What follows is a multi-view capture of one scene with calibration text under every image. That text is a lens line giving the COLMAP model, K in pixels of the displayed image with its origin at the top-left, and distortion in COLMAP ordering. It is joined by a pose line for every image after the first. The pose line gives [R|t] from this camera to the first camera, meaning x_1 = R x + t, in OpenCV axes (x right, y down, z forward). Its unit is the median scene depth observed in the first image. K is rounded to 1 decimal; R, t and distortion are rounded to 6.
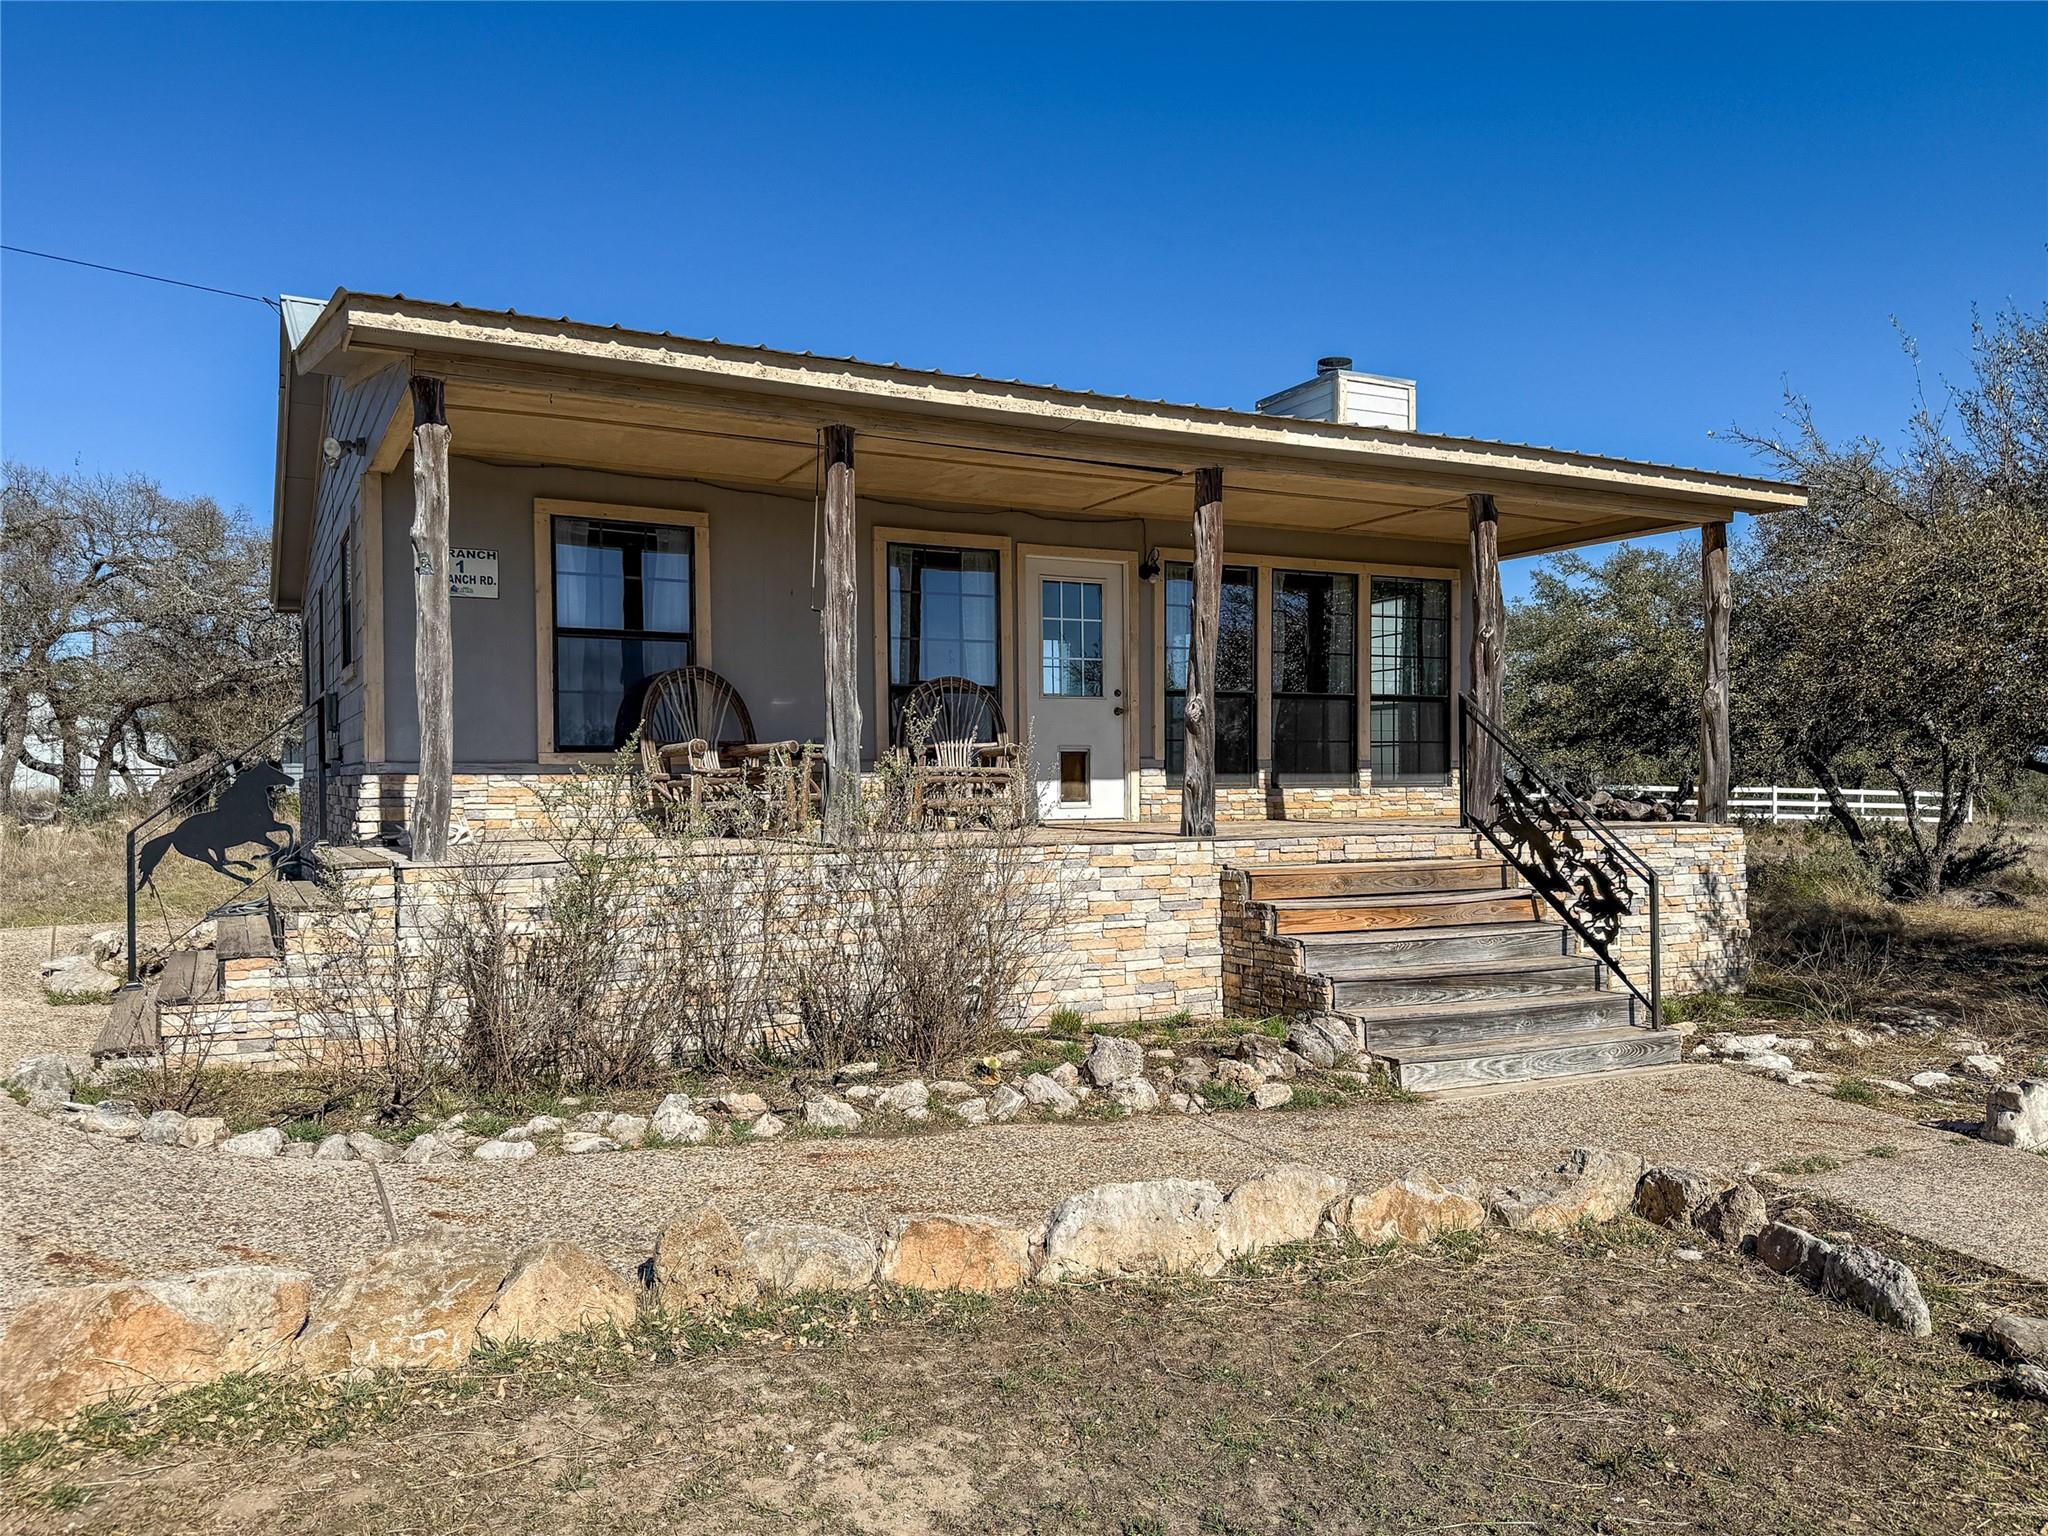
lens RADIAL K [[1462.0, 0, 1020.1], [0, 1462.0, 770.6], [0, 0, 1]] dist [-0.000505, -0.000020]
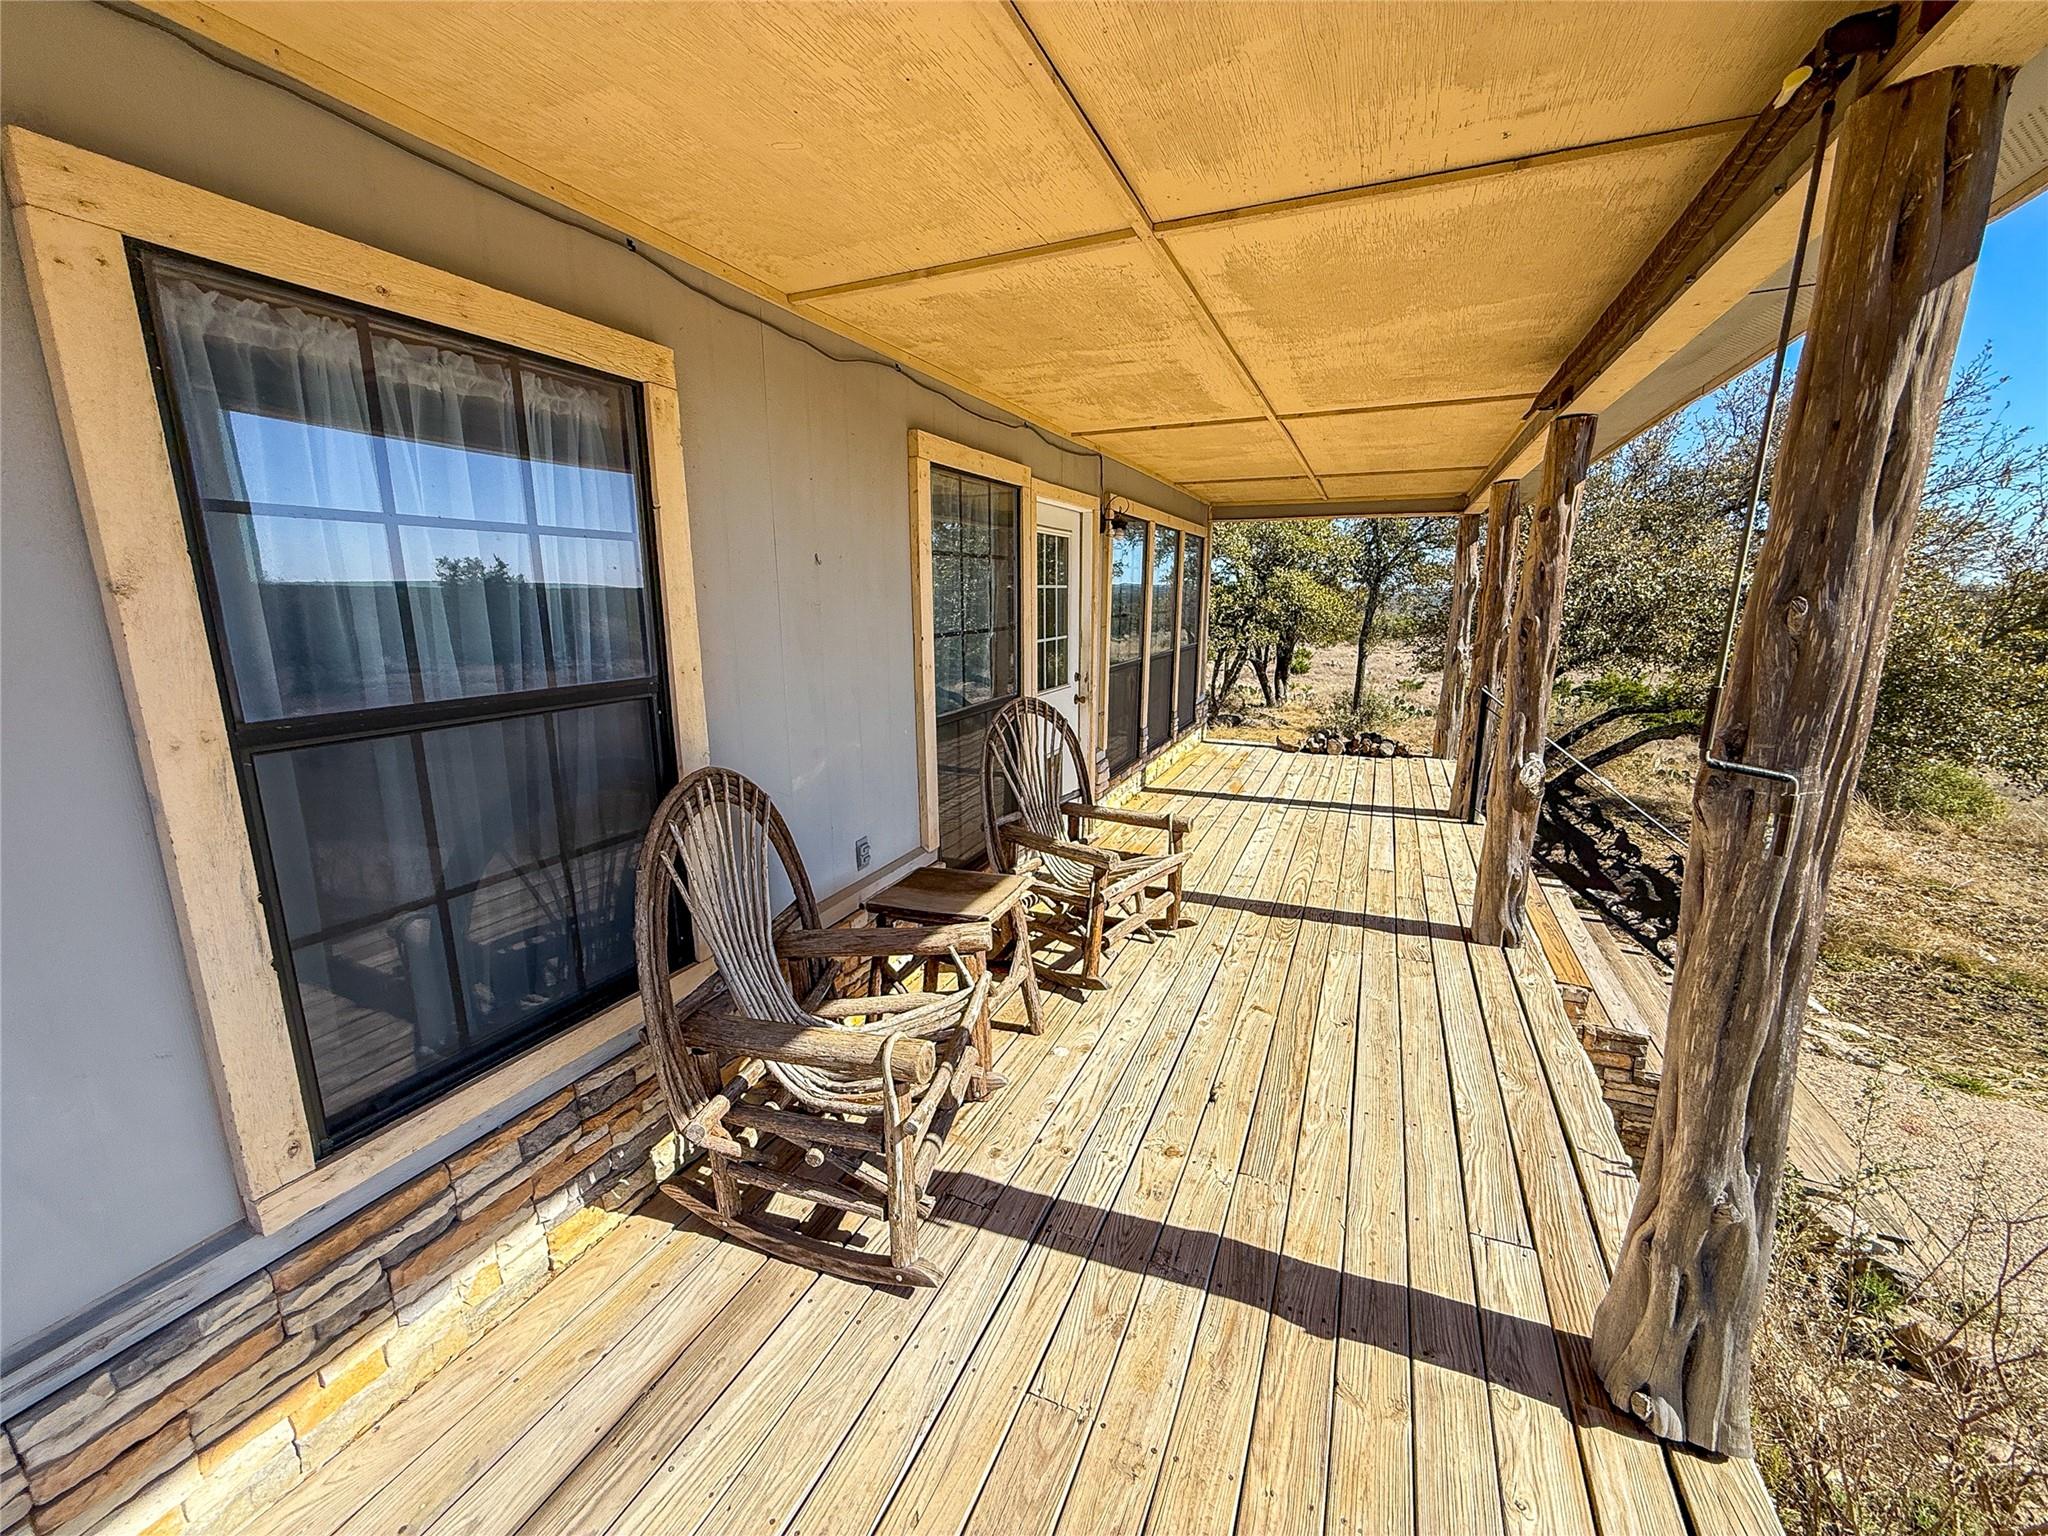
lens RADIAL K [[829.6, 0, 1031.0], [0, 829.6, 773.6], [0, 0, 1]] dist [-0.007872, 0.000043]
pose [[0.771262, -0.133756, 0.622305, -0.307262], [-0.008440, 0.975437, 0.220116, -0.126760], [-0.636461, -0.175019, 0.751189, 0.821383]]
